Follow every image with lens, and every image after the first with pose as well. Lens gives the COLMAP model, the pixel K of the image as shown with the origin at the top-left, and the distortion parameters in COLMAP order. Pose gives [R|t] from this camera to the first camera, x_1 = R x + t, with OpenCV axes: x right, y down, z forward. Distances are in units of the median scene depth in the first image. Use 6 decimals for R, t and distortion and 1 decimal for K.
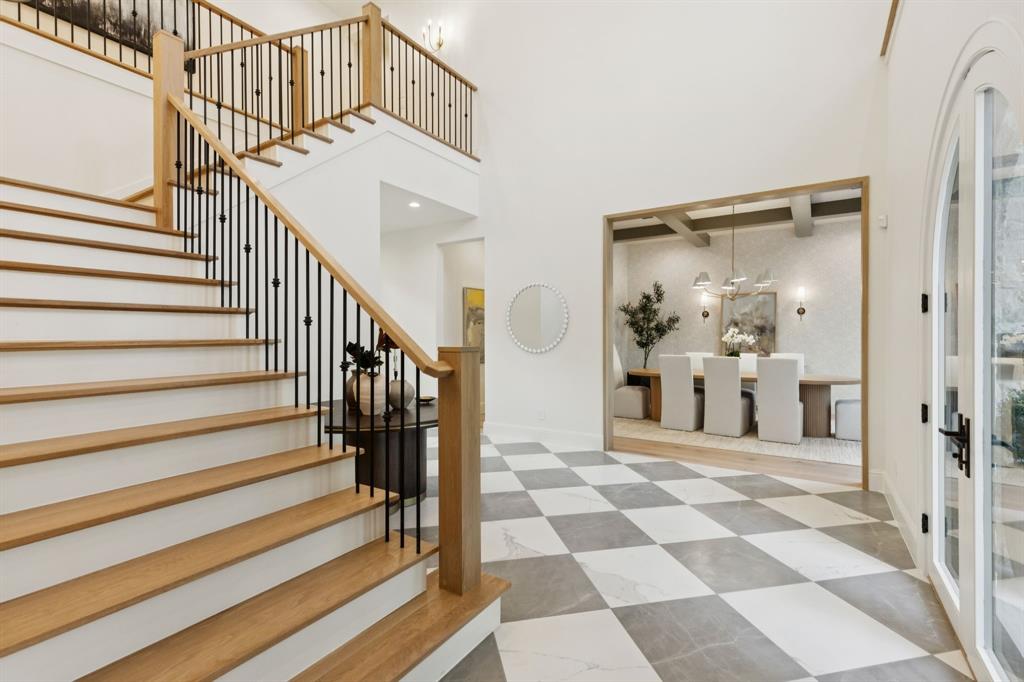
lens RADIAL K [[464.7, 0, 516.1], [0, 464.7, 333.5], [0, 0, 1]] dist [0.013518, -0.005510]
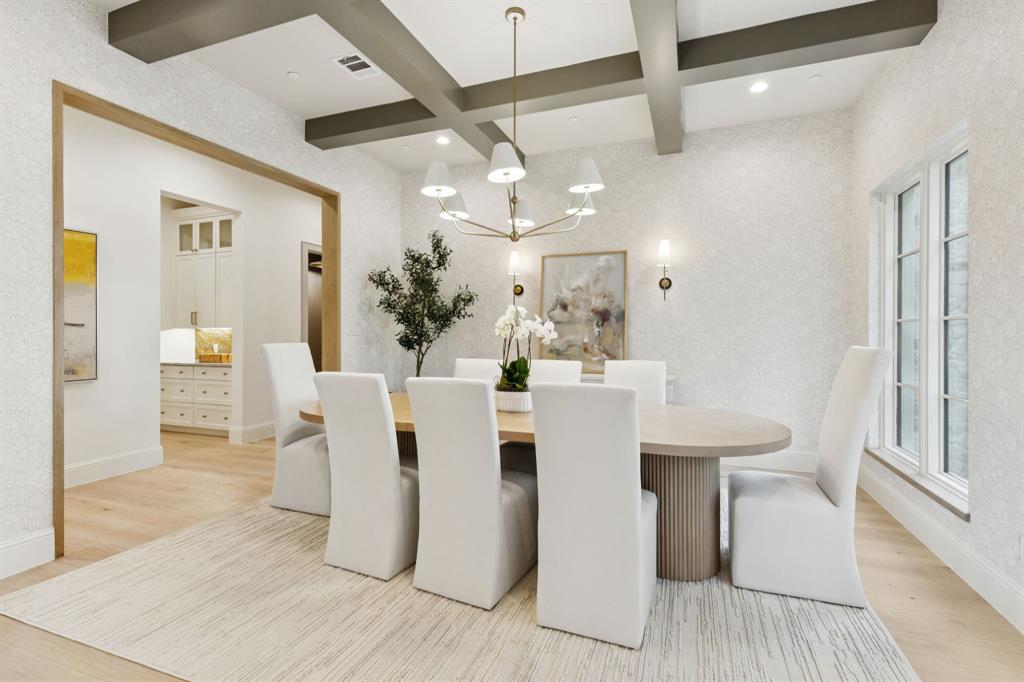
lens RADIAL K [[464.7, 0, 516.1], [0, 464.7, 333.5], [0, 0, 1]] dist [0.013518, -0.005510]
pose [[0.977116, -0.000549, 0.212708, 0.669591], [-0.000339, 0.999991, 0.004139, 0.023561], [-0.212708, -0.004117, 0.977107, 1.037324]]
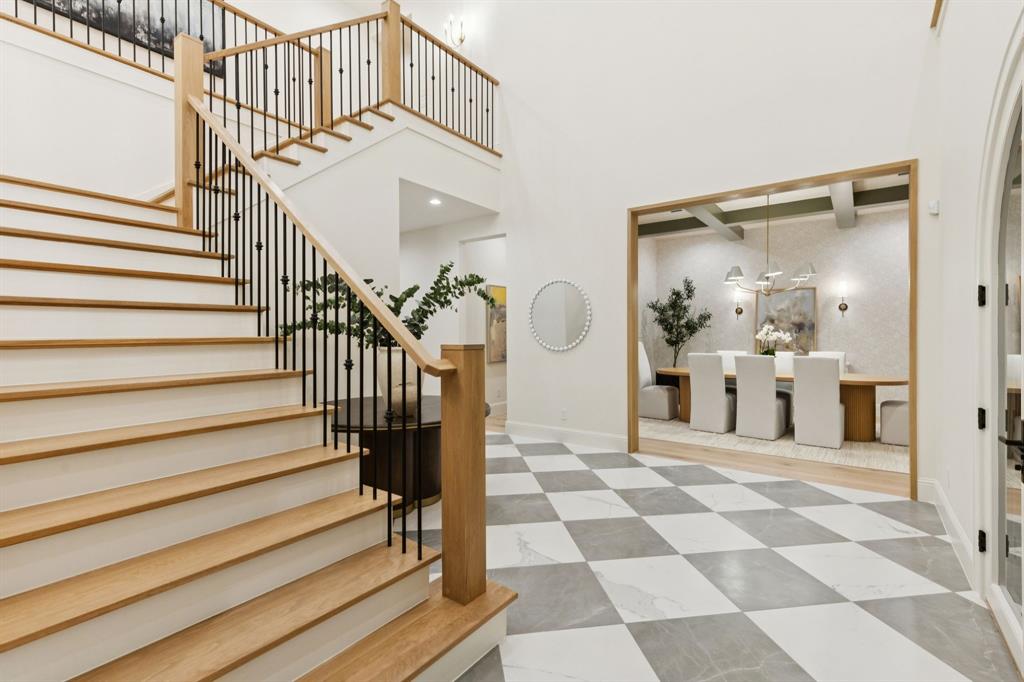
lens RADIAL K [[464.7, 0, 516.1], [0, 464.7, 333.5], [0, 0, 1]] dist [0.013518, -0.005510]
pose [[0.997848, -0.002417, -0.065524, 0.028058], [0.002626, 0.999992, 0.003107, 0.002051], [0.065516, -0.003272, 0.997846, 0.031452]]
